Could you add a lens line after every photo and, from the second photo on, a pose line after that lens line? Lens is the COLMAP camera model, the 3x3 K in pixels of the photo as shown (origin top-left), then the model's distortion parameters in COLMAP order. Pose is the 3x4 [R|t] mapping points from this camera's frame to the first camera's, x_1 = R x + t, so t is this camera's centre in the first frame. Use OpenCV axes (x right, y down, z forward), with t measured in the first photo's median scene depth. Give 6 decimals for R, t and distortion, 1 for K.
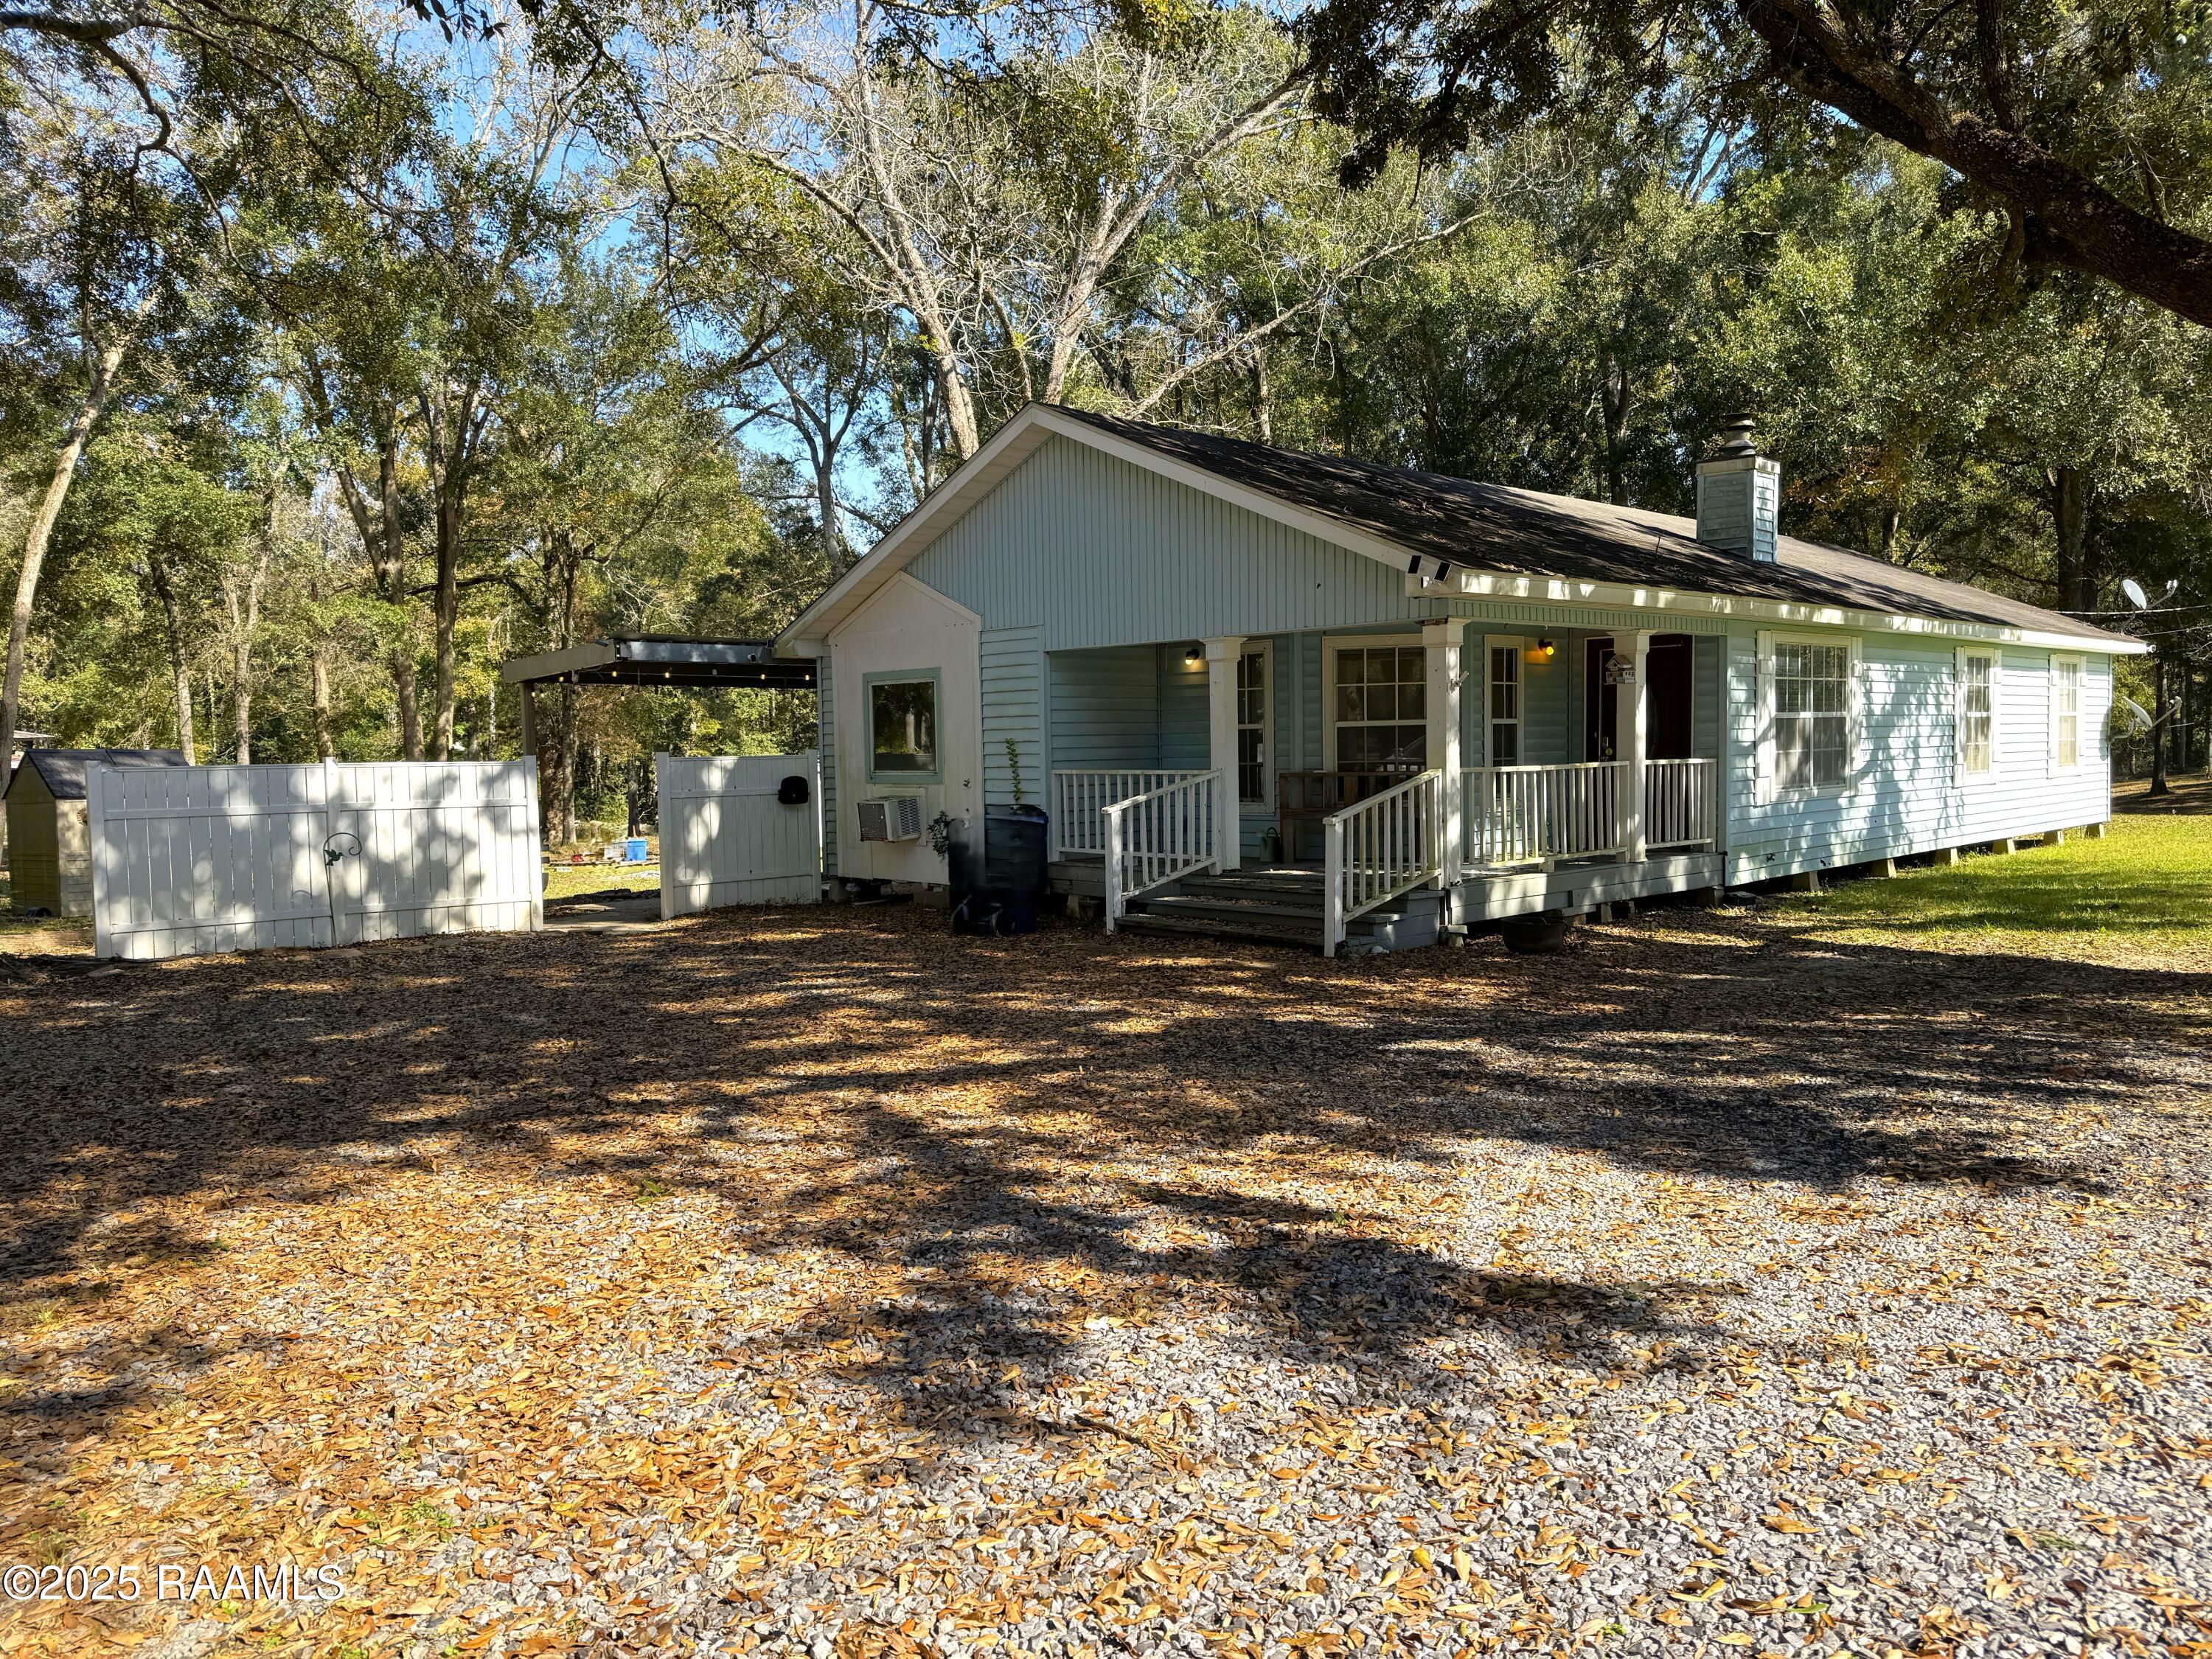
lens RADIAL K [[1519.4, 0, 1096.8], [0, 1519.4, 838.2], [0, 0, 1]] dist [0.125727, -0.170771]
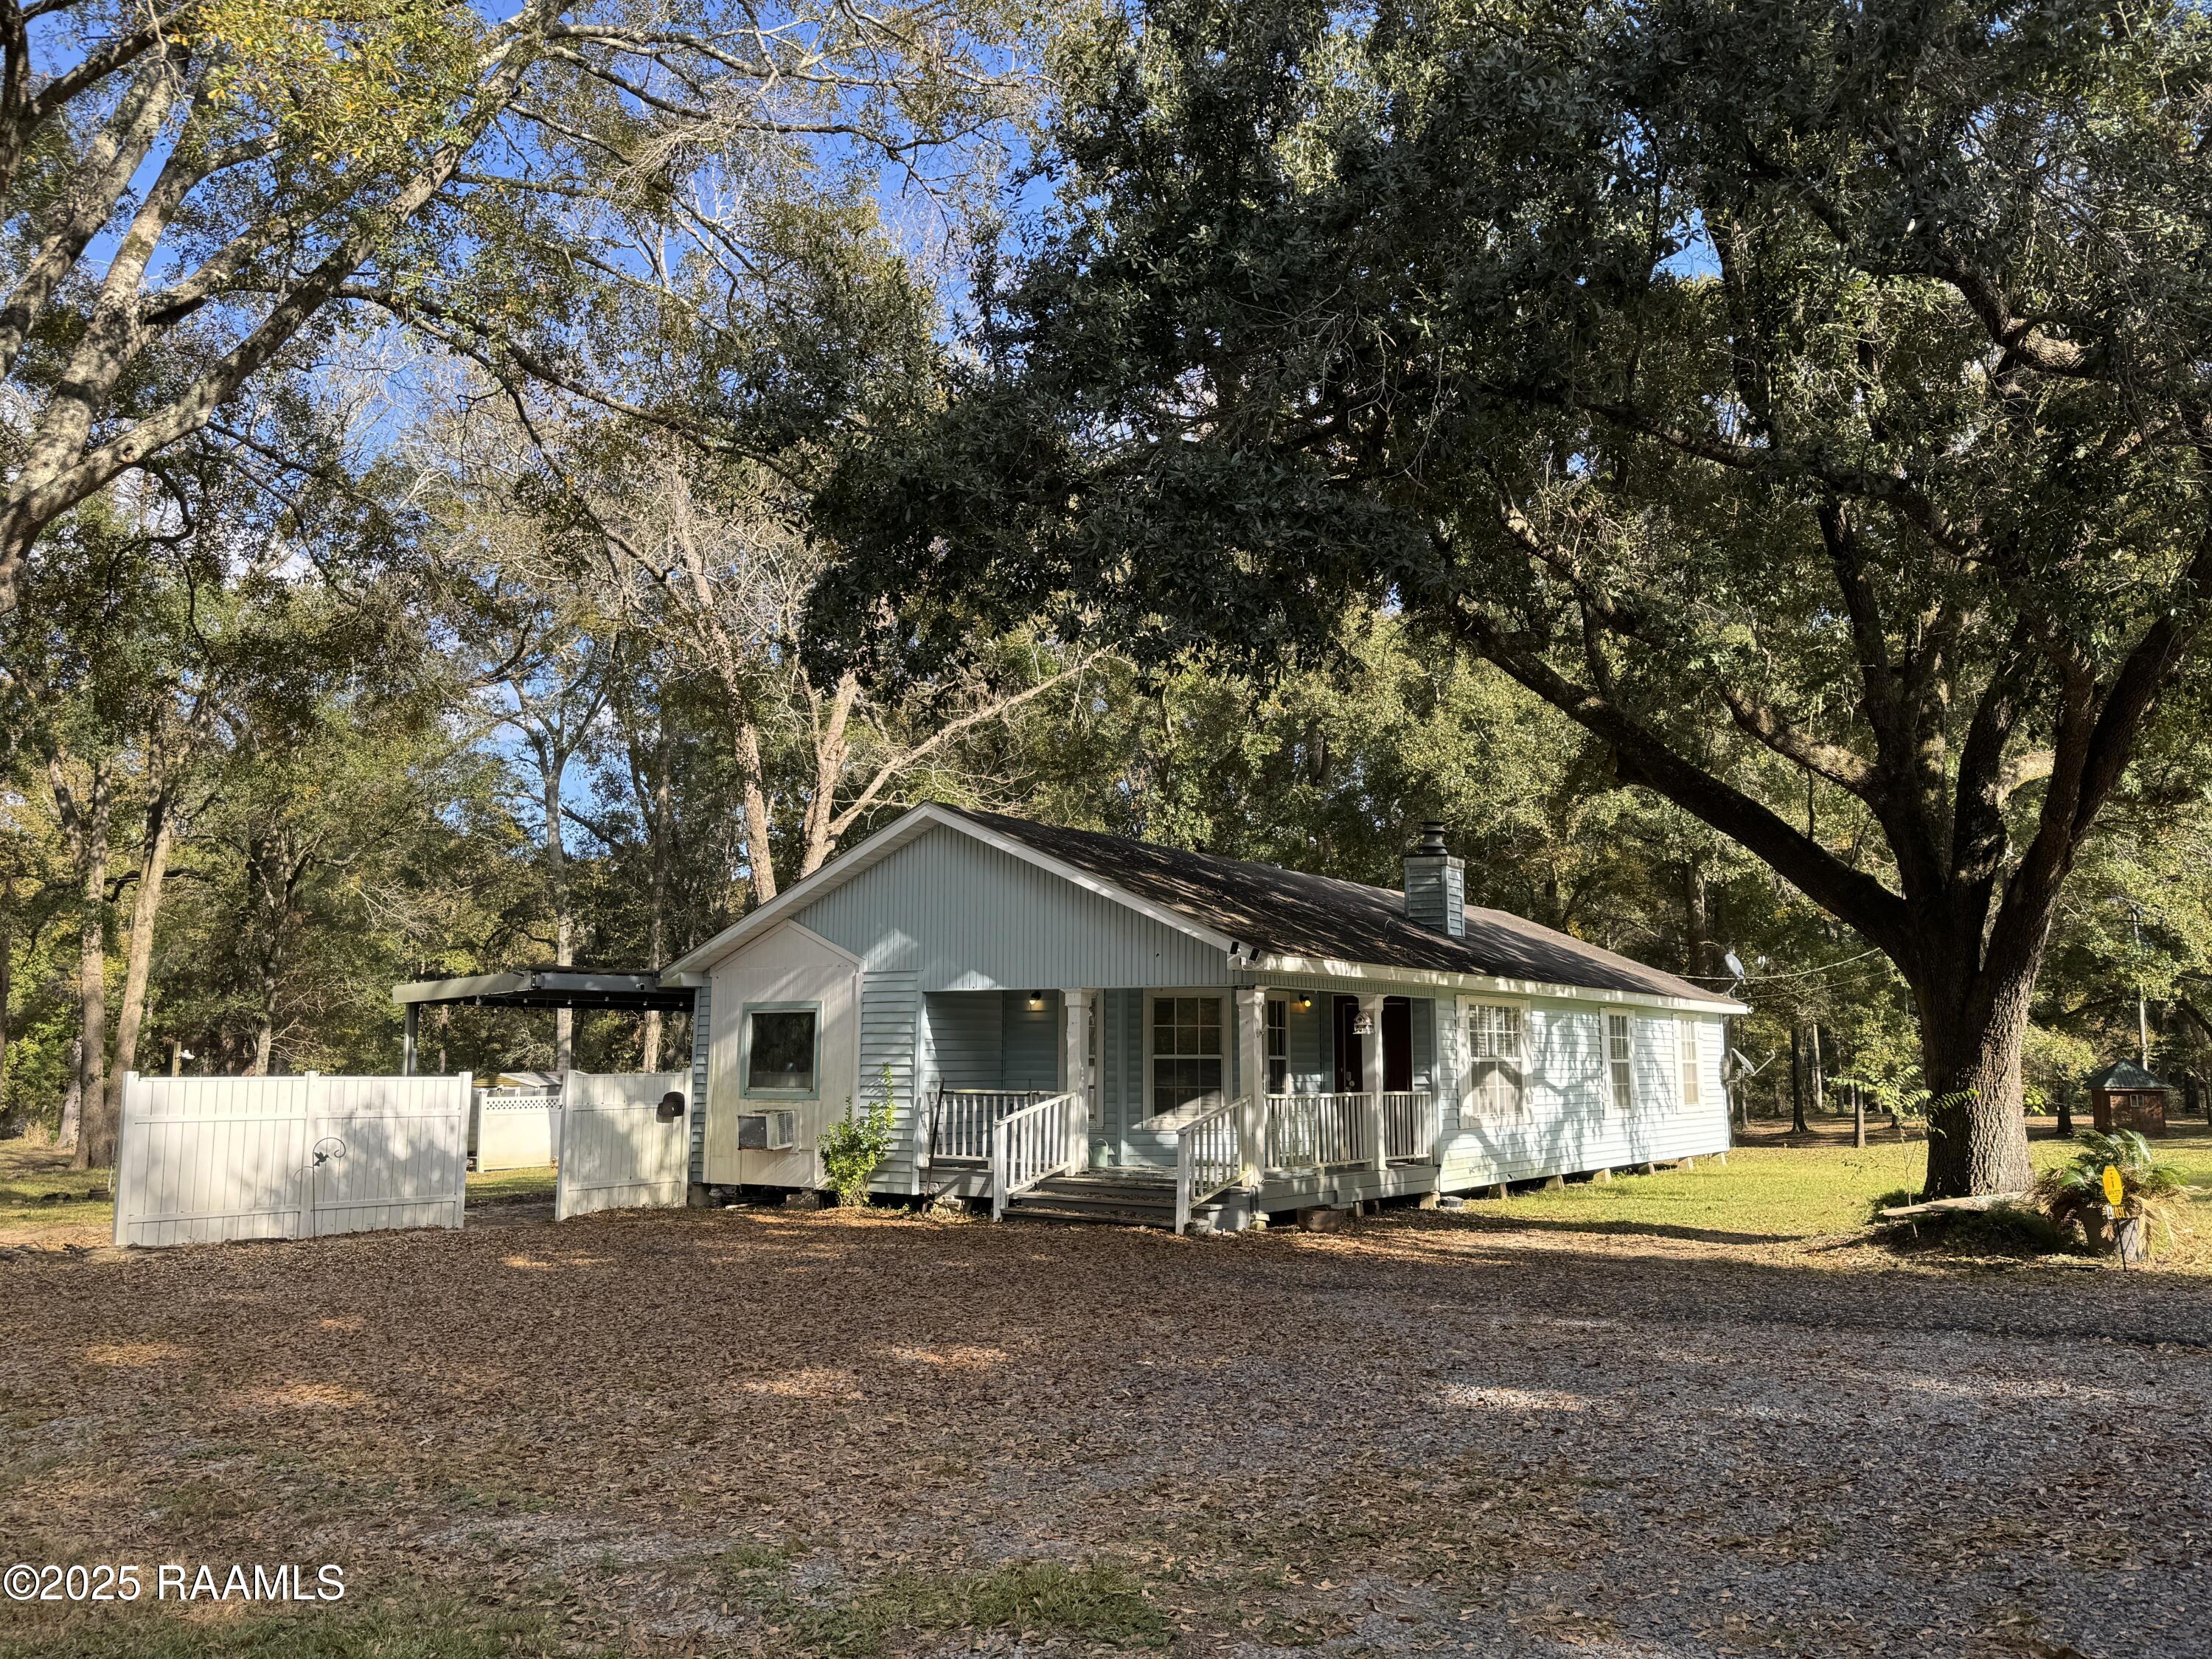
lens RADIAL K [[1623.5, 0, 1106.0], [0, 1623.5, 829.5], [0, 0, 1]] dist [0.088452, 0.000145]
pose [[0.979484, 0.050060, 0.195205, -0.145642], [-0.009758, 0.979300, -0.202177, 0.013072], [-0.201286, 0.196125, 0.959697, -0.307058]]
